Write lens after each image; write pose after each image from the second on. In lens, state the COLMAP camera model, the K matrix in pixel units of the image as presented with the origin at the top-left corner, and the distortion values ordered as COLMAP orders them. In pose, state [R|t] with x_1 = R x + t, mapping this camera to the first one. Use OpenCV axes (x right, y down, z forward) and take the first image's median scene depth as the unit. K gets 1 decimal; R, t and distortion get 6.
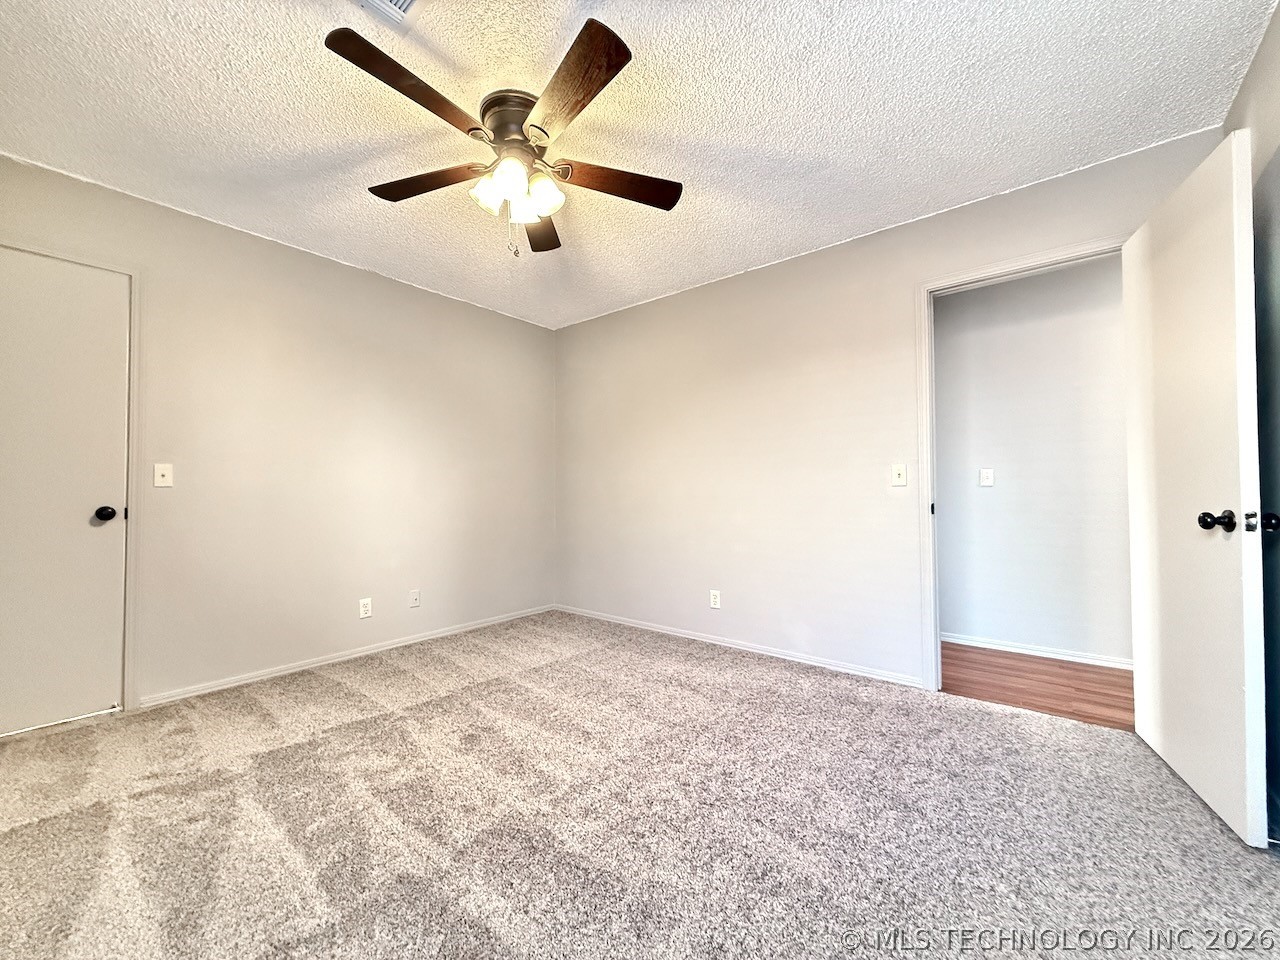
lens RADIAL K [[508.6, 0, 641.6], [0, 508.6, 489.4], [0, 0, 1]] dist [-0.000435, -0.000045]
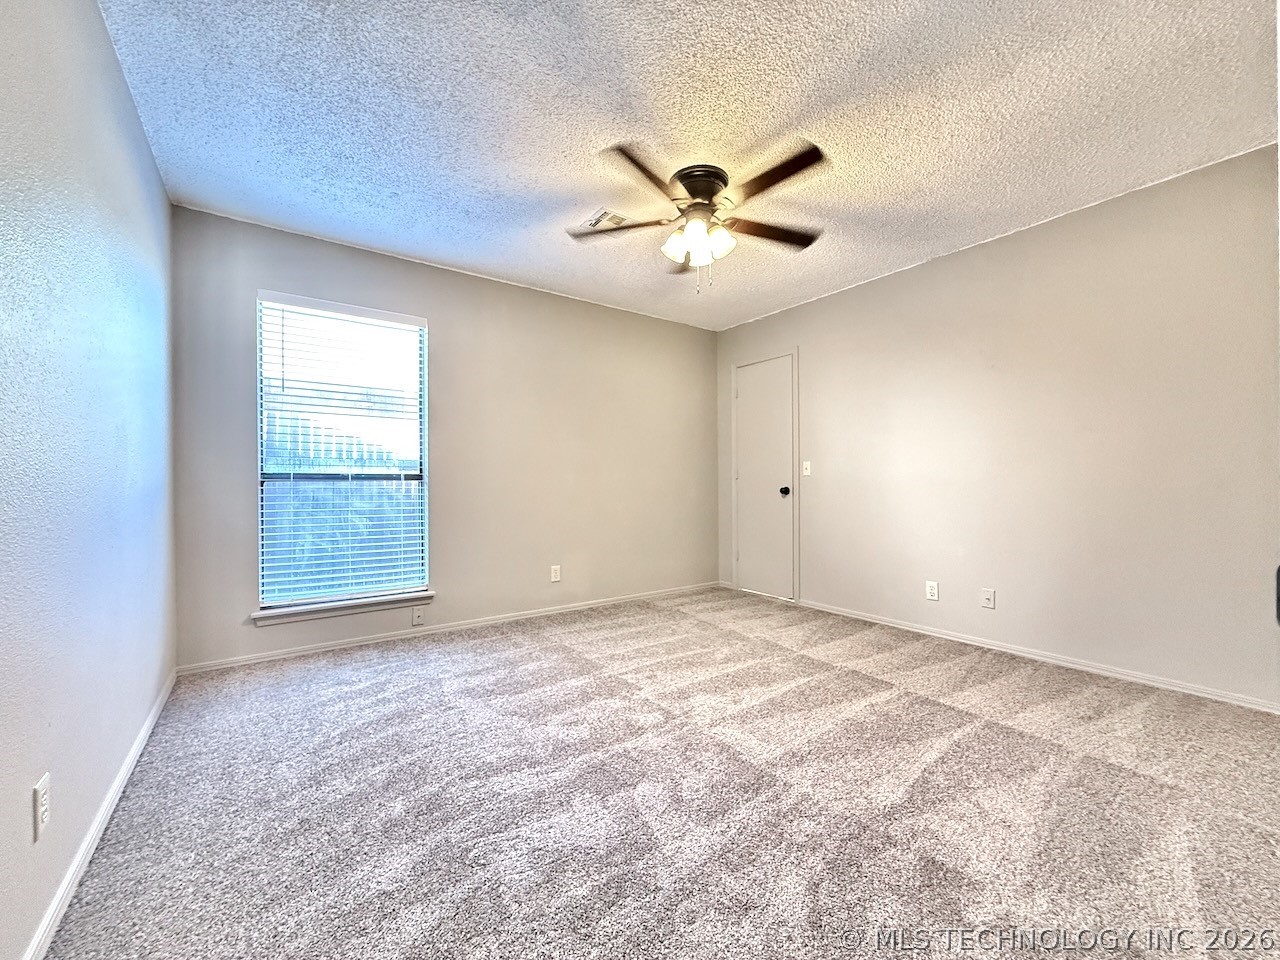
lens RADIAL K [[508.6, 0, 641.8], [0, 508.6, 488.5], [0, 0, 1]] dist [-0.000435, -0.000045]
pose [[-0.246957, 0.009873, -0.968976, 0.791746], [0.005840, 0.999945, 0.008700, 0.018331], [0.969009, -0.003510, -0.247002, 0.903176]]
